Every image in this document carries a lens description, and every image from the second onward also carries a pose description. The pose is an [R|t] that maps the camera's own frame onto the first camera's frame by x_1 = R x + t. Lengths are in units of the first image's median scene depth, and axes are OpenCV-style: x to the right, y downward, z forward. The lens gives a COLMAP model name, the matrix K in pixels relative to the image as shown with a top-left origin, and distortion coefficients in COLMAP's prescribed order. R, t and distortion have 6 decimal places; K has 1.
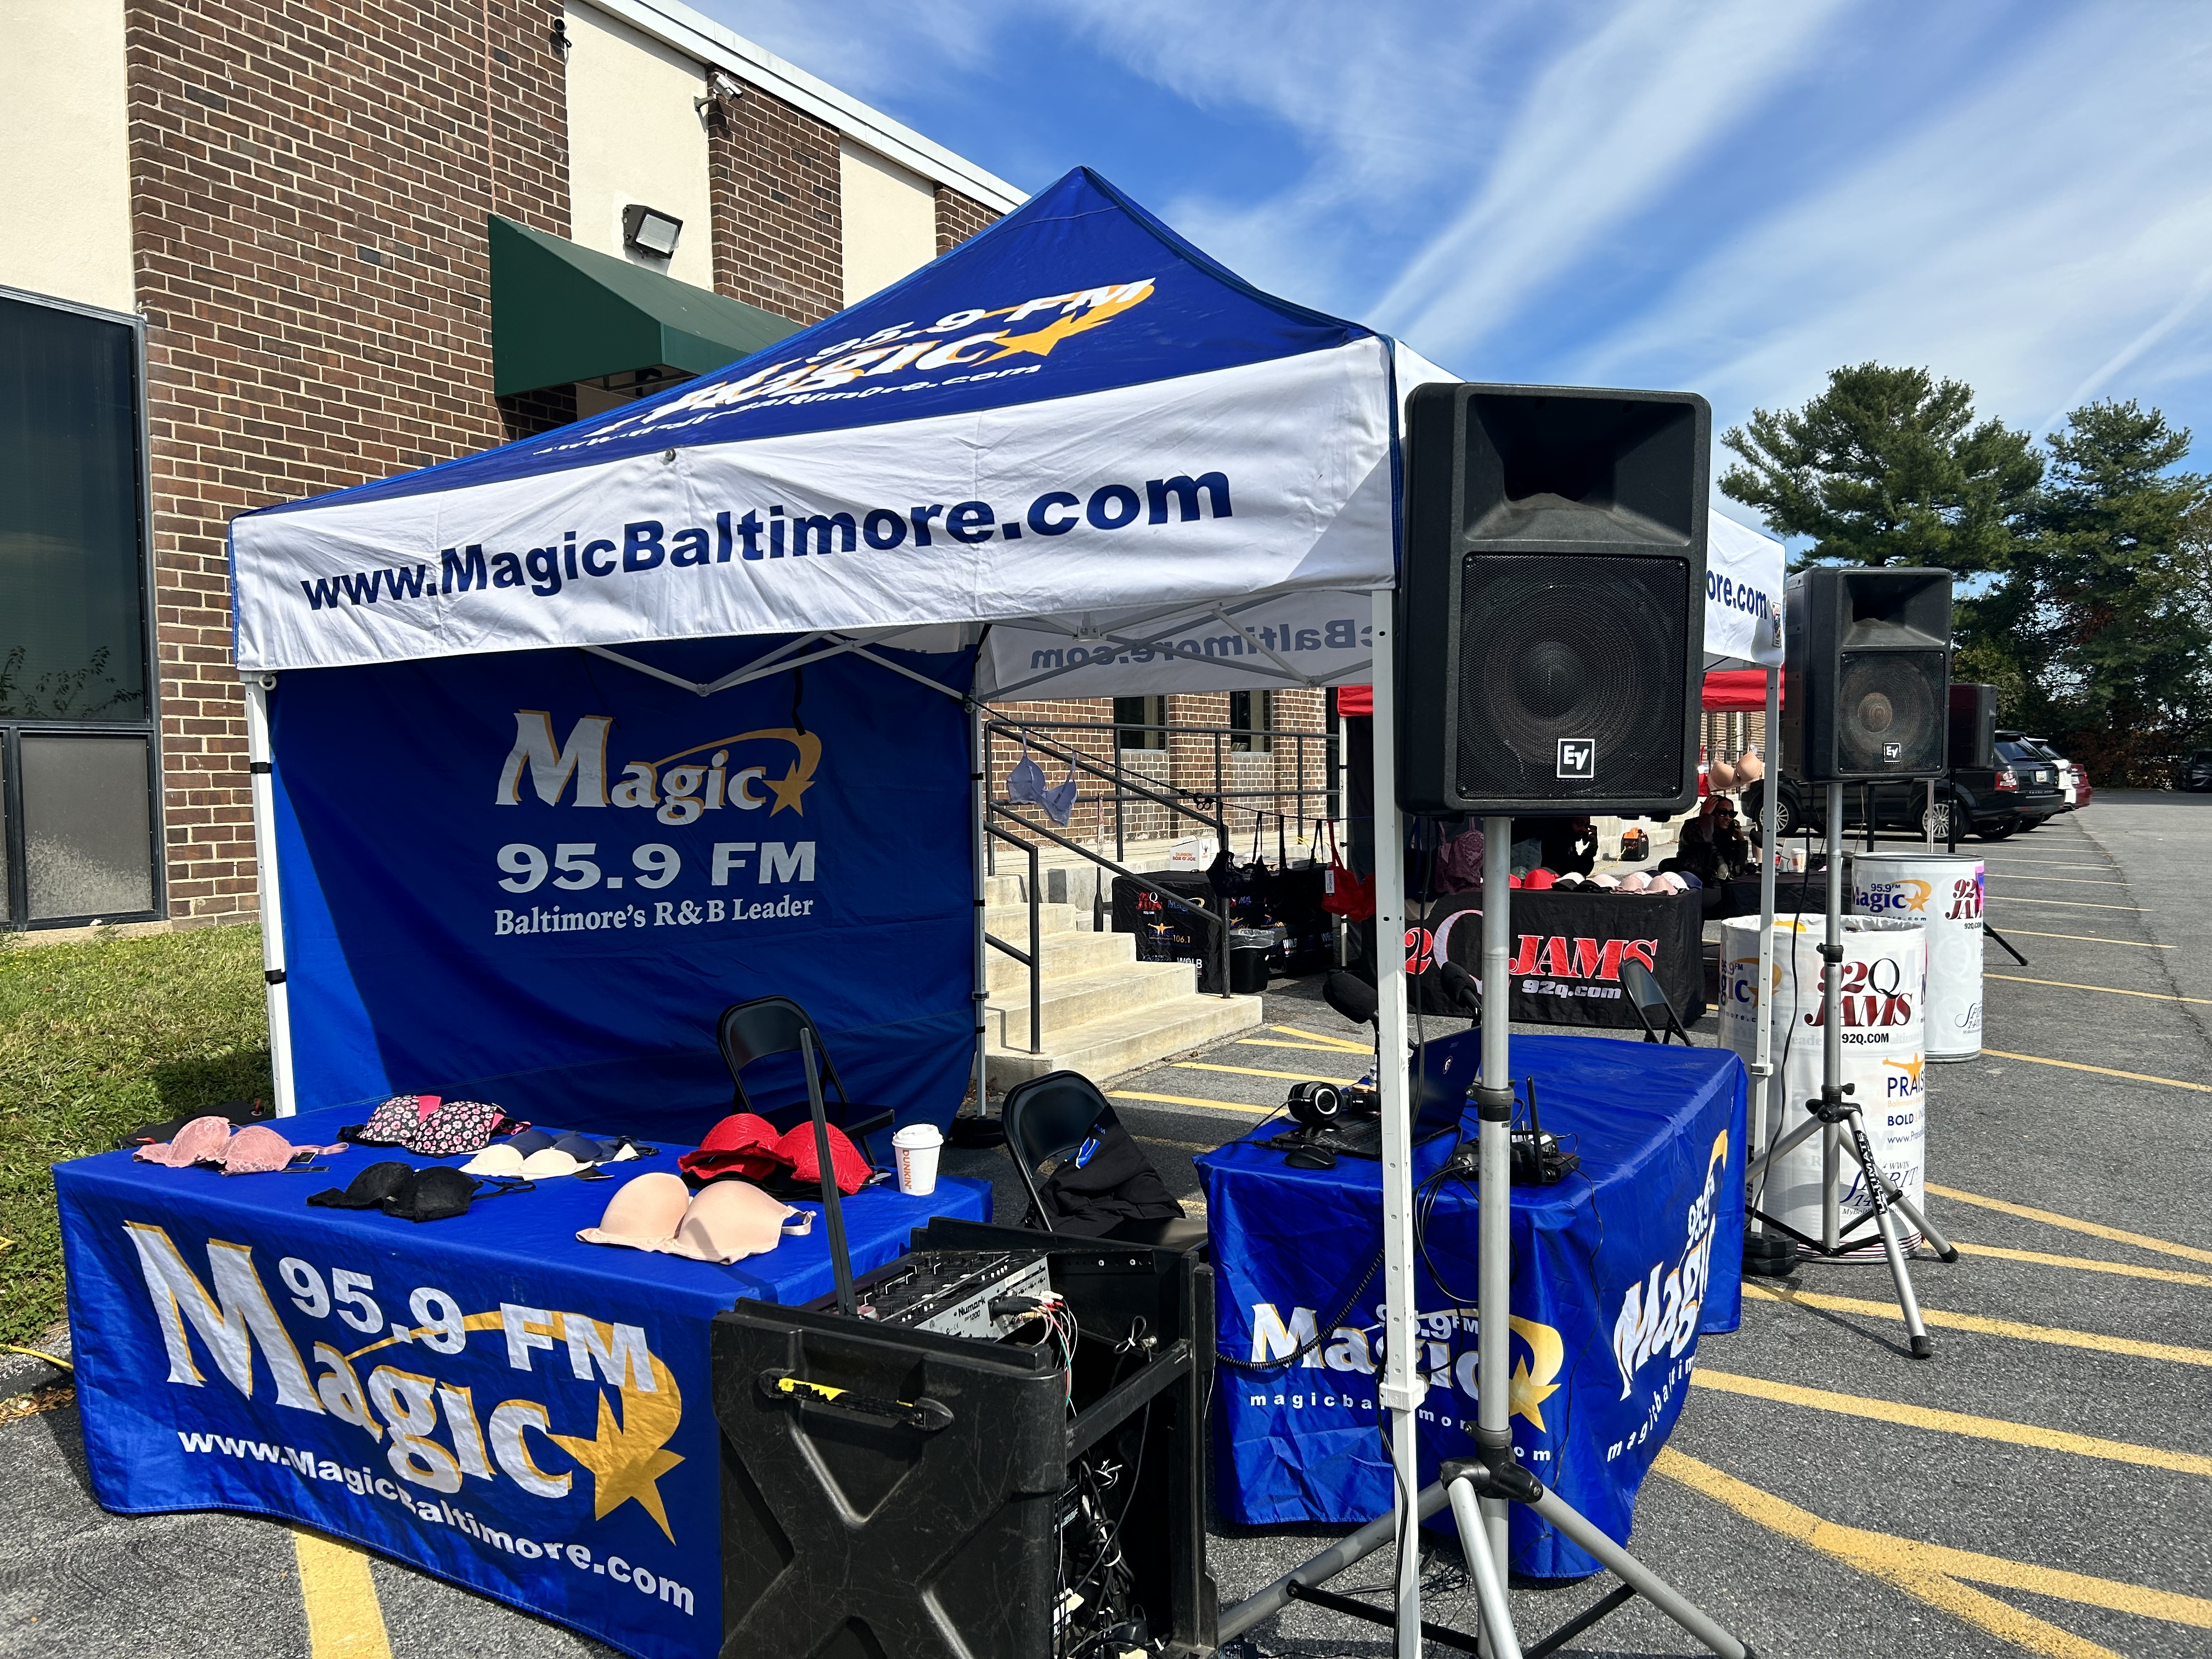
lens RADIAL K [[1660.0, 0, 1109.6], [0, 1660.0, 836.2], [0, 0, 1]] dist [0.006038, -0.001139]
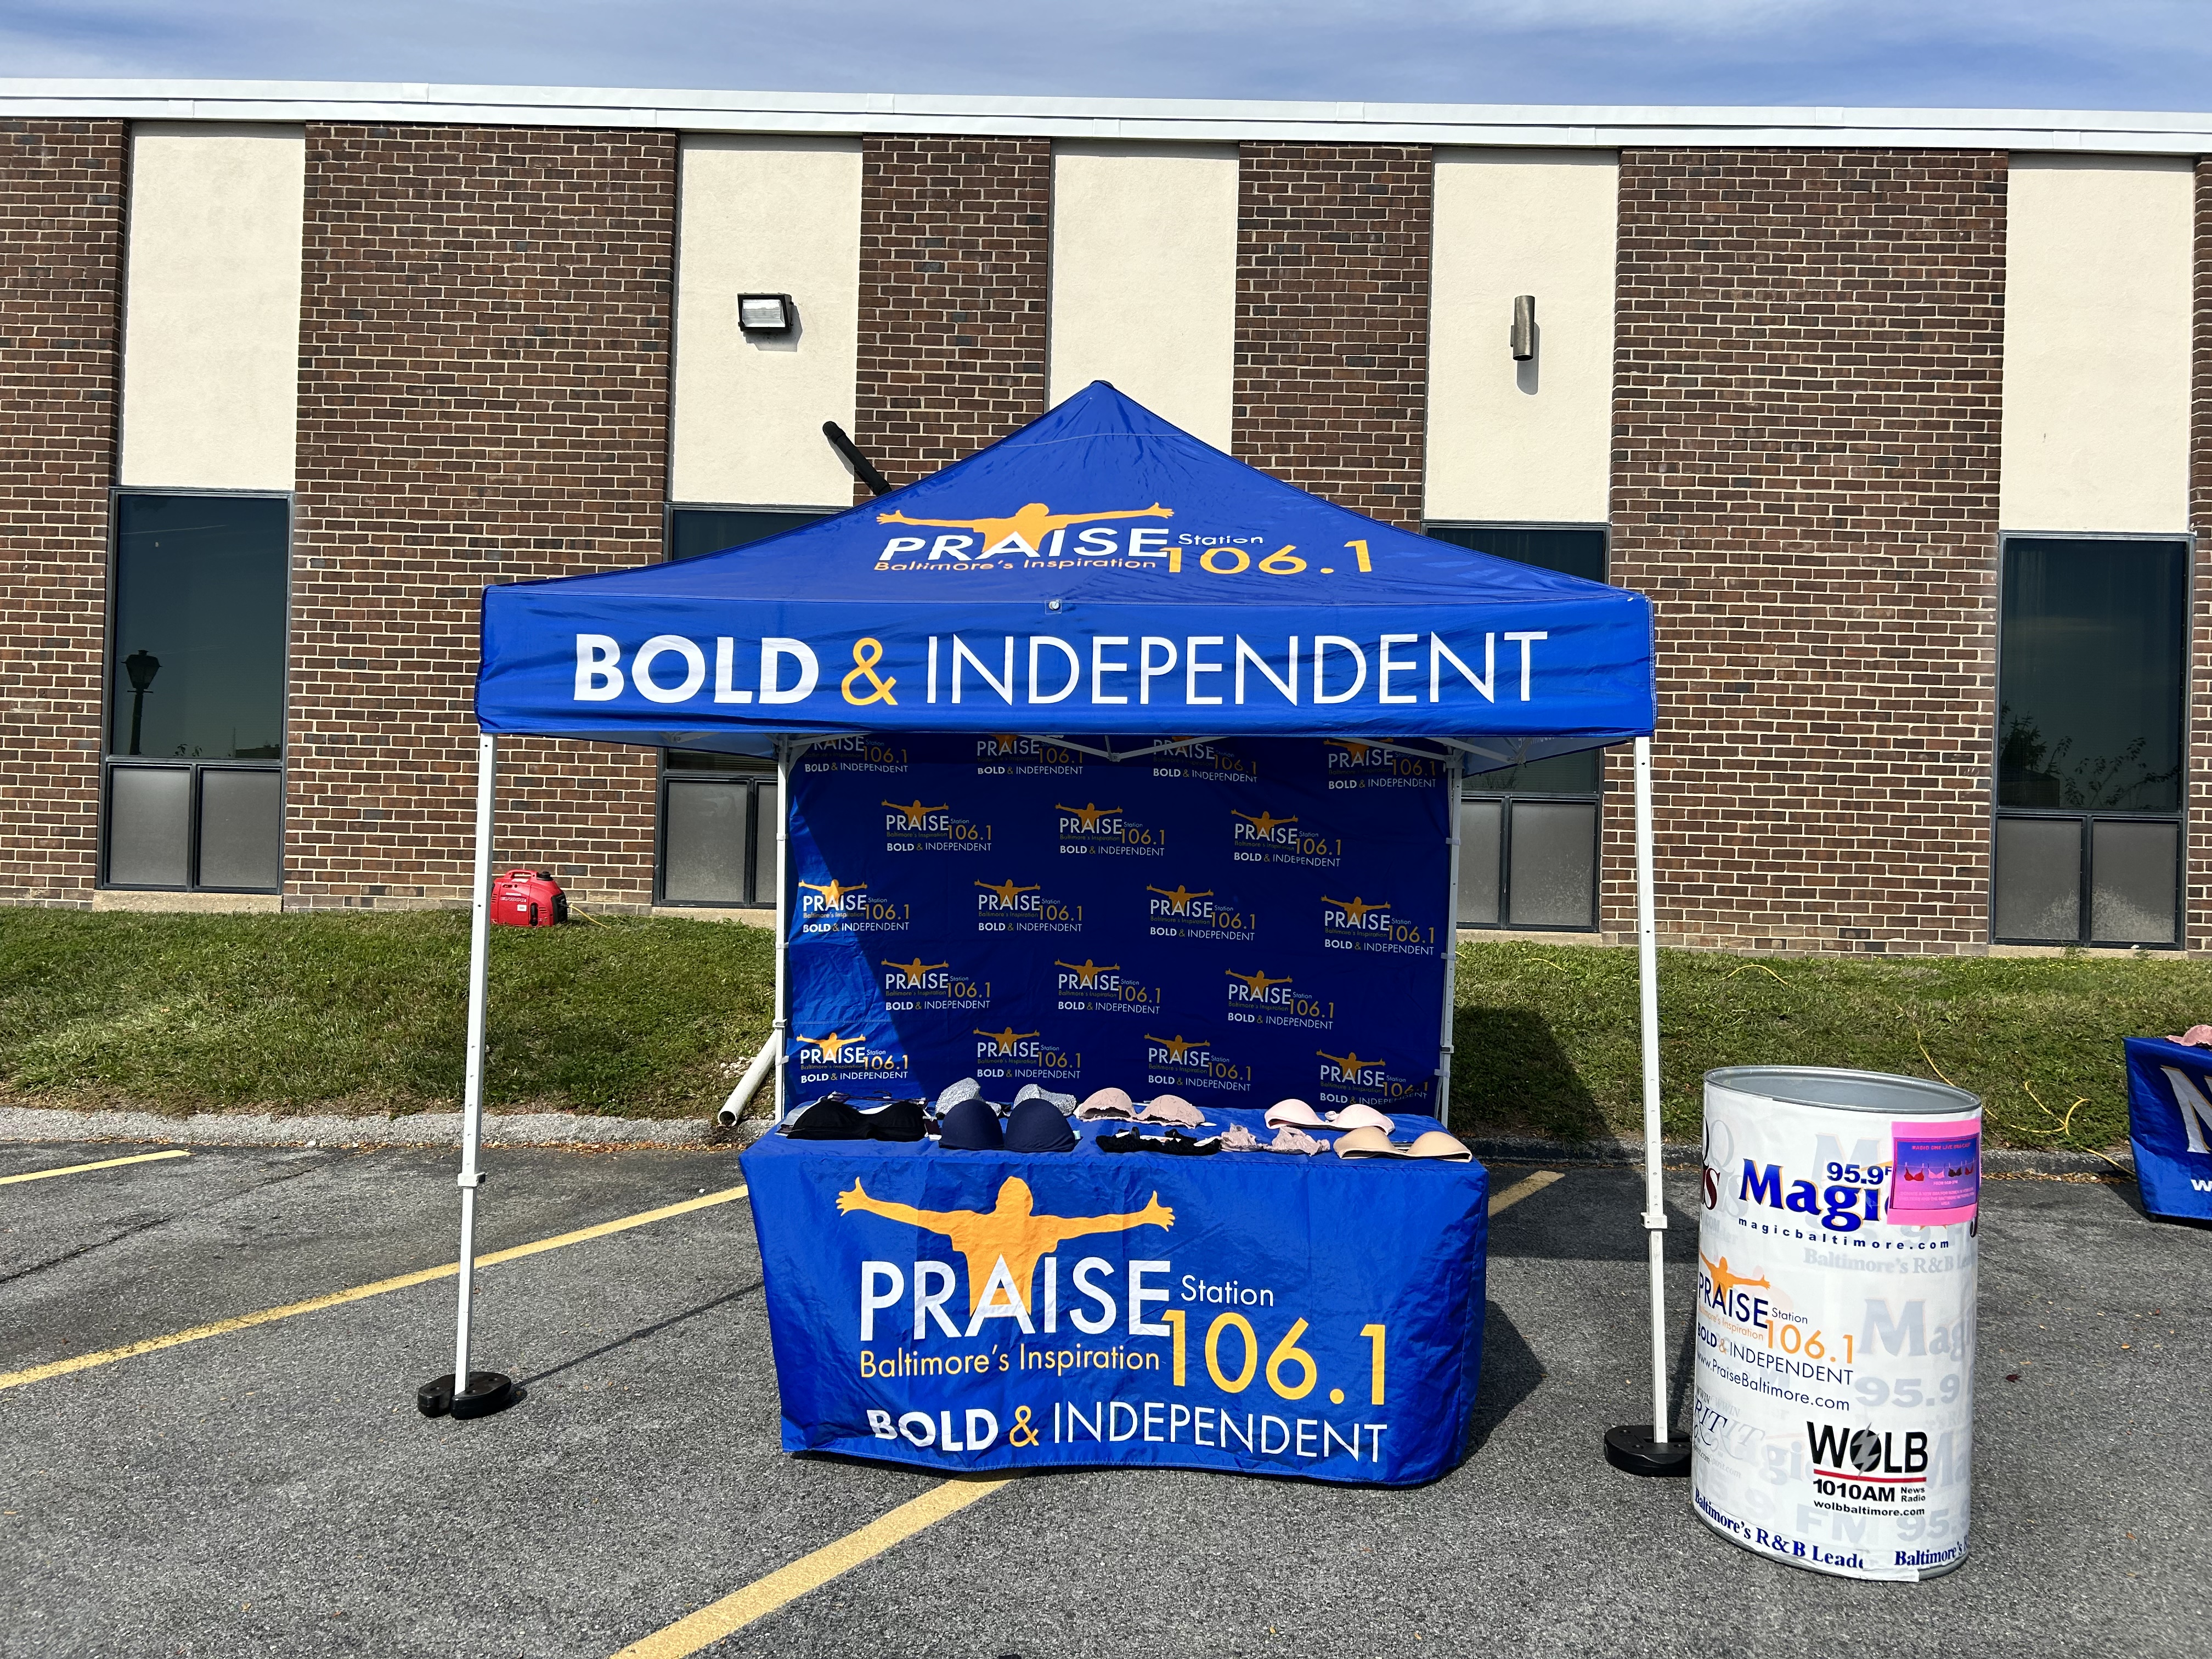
lens RADIAL K [[1660.0, 0, 1112.0], [0, 1660.0, 825.8], [0, 0, 1]] dist [0.006038, -0.001139]
pose [[0.463142, 0.024435, -0.885947, 0.278088], [-0.067329, 0.997701, -0.007680, 0.016880], [0.883723, 0.063207, 0.463722, -0.497833]]
